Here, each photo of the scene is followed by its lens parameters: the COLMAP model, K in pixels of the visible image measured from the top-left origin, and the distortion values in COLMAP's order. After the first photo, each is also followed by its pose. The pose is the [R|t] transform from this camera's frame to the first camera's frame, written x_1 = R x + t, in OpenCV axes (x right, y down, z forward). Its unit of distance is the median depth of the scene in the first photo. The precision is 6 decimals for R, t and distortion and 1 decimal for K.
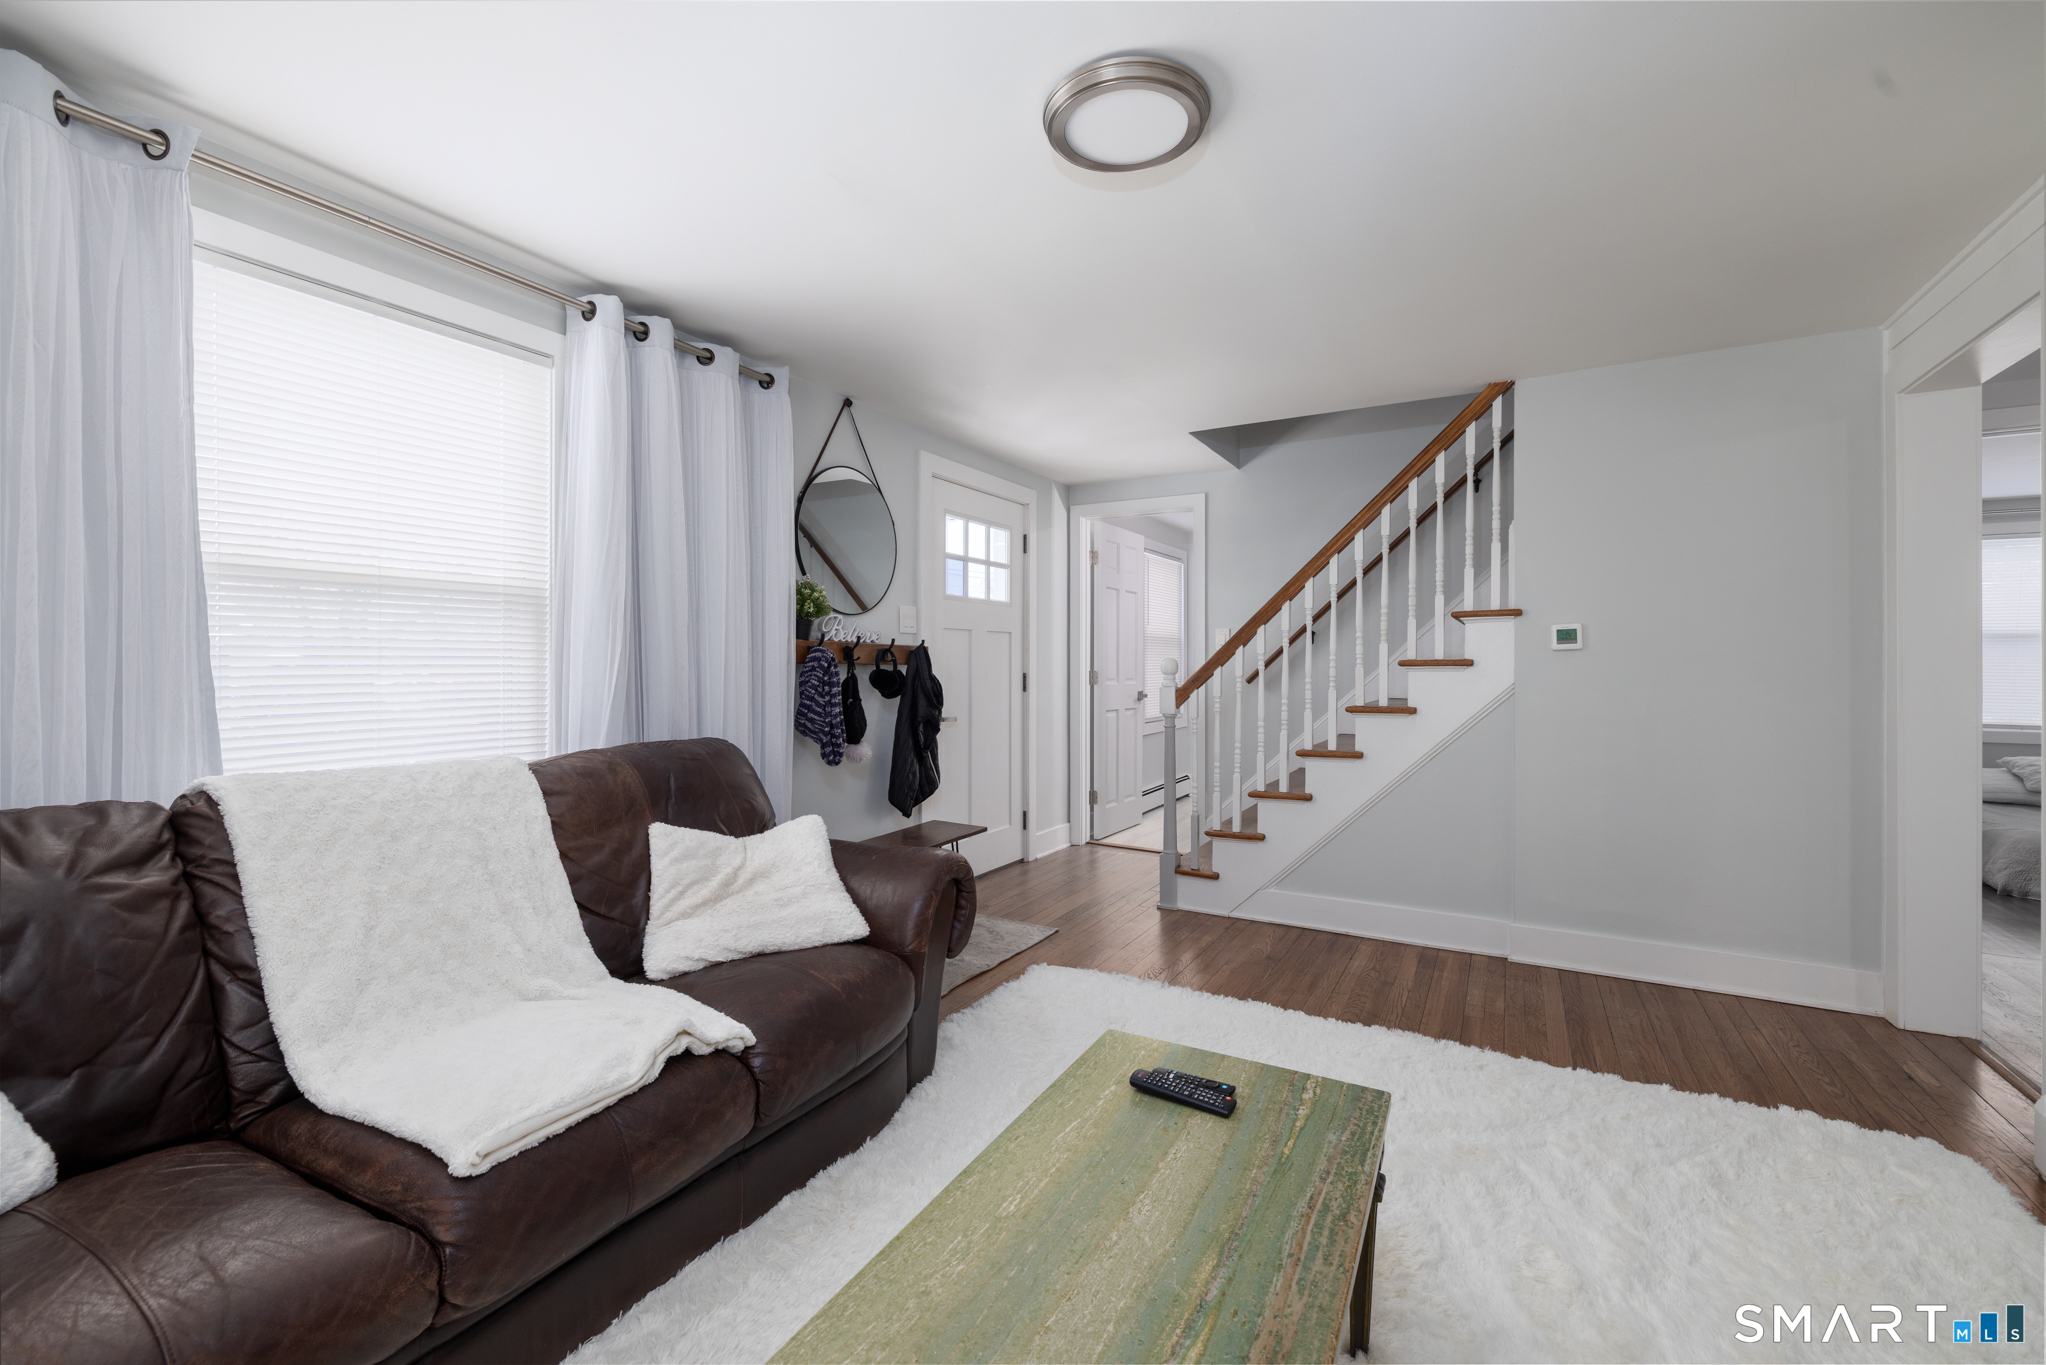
lens RADIAL K [[748.2, 0, 1023.7], [0, 748.2, 667.7], [0, 0, 1]] dist [-0.000174, -0.000017]
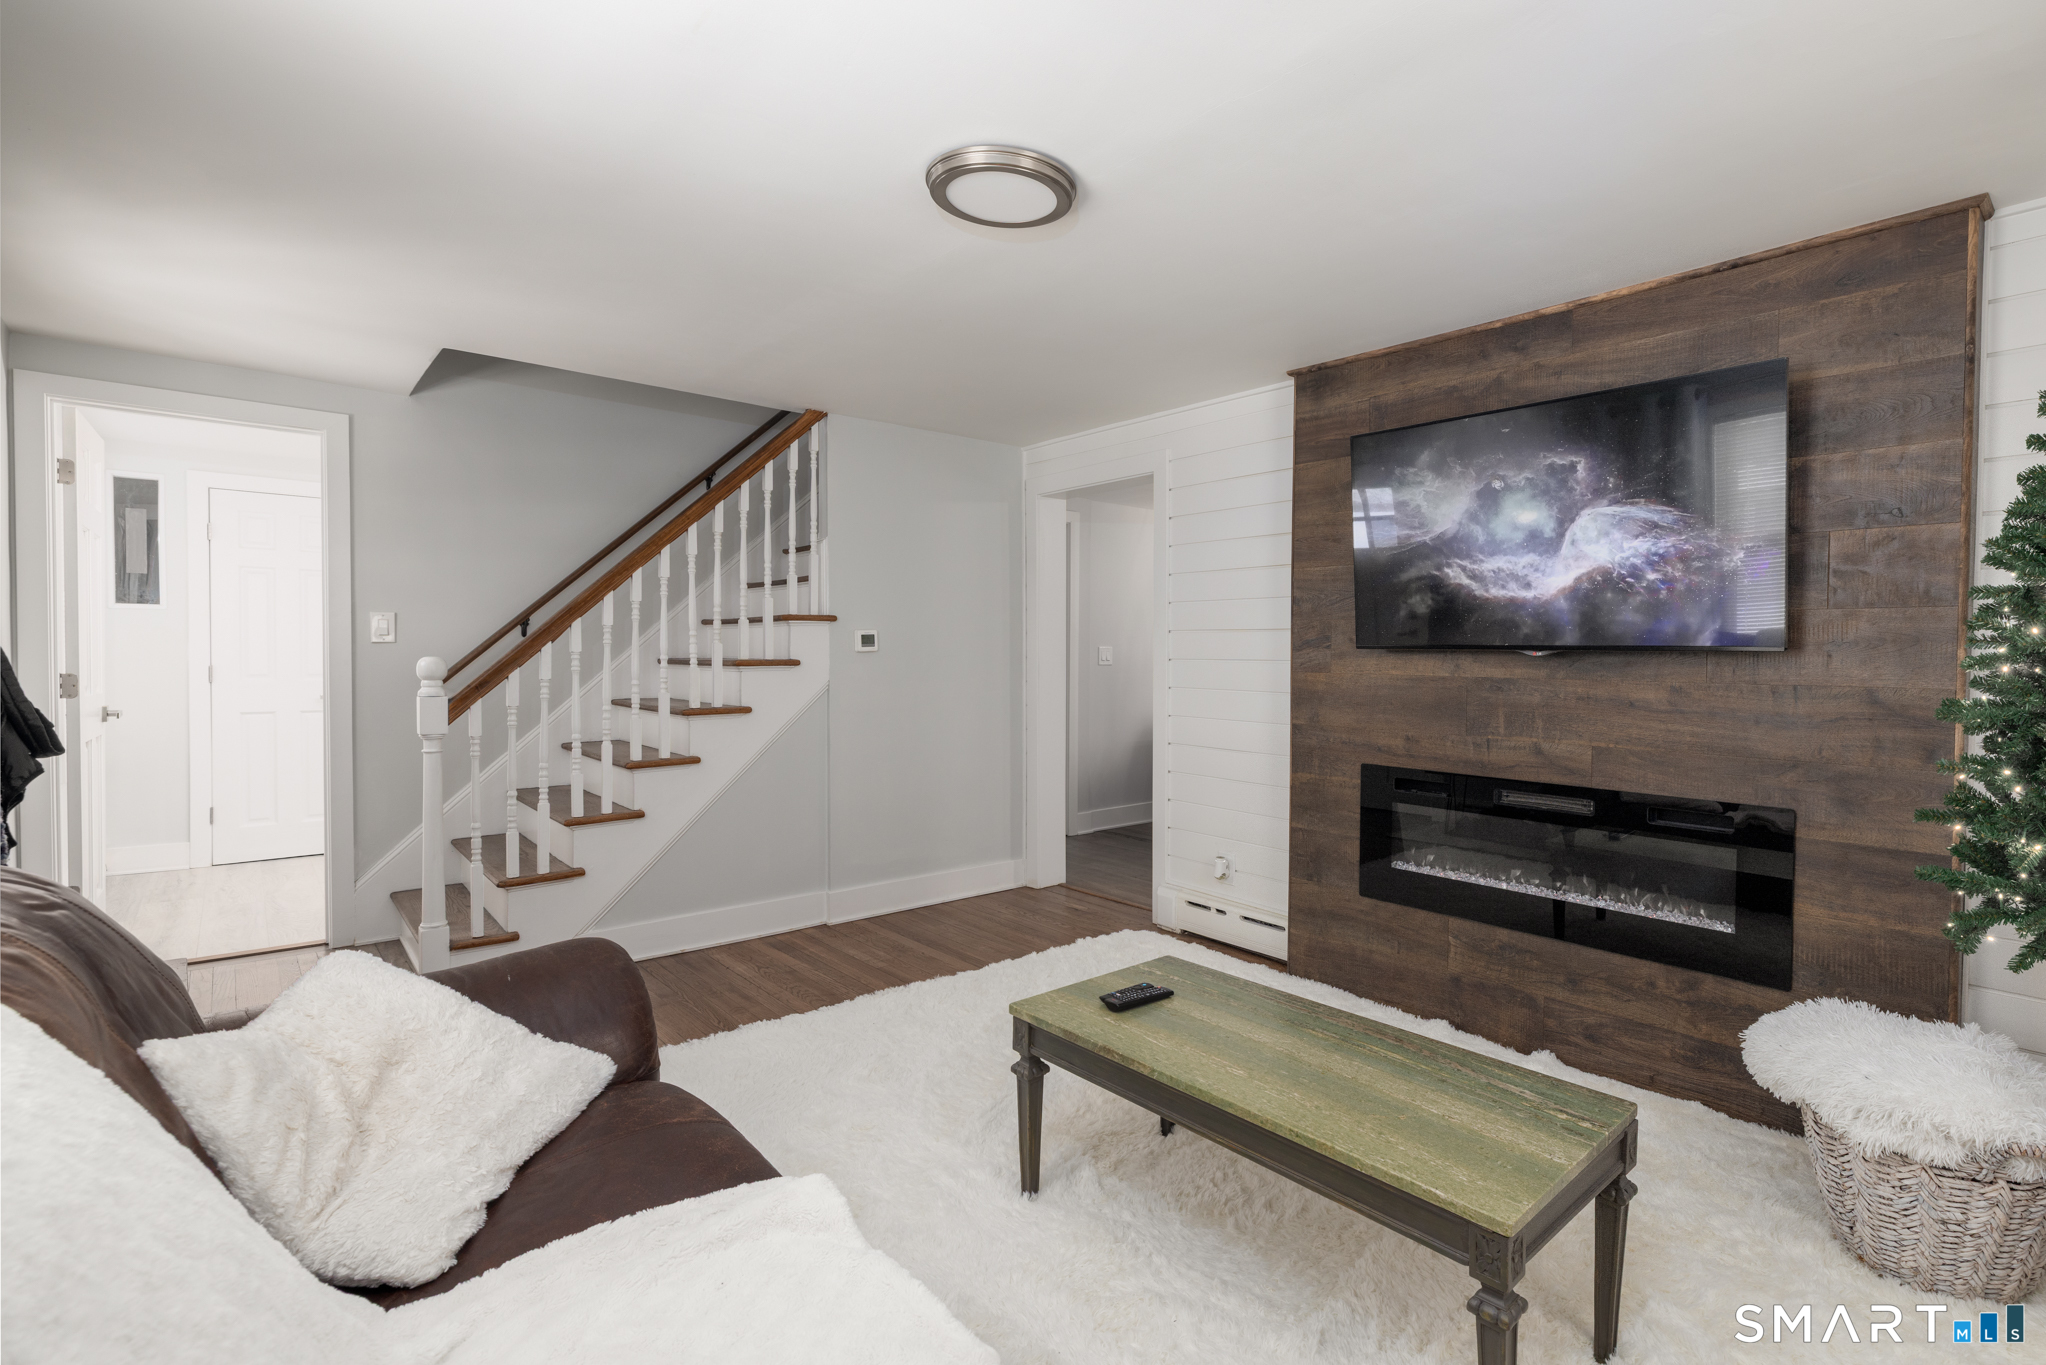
lens RADIAL K [[865.5, 0, 1027.1], [0, 865.5, 658.5], [0, 0, 1]] dist [0.000112, 0.000011]
pose [[0.437409, -0.003067, 0.899257, -0.435506], [0.002005, 0.999995, 0.002436, -0.016505], [-0.899260, 0.000738, 0.437413, 0.169757]]
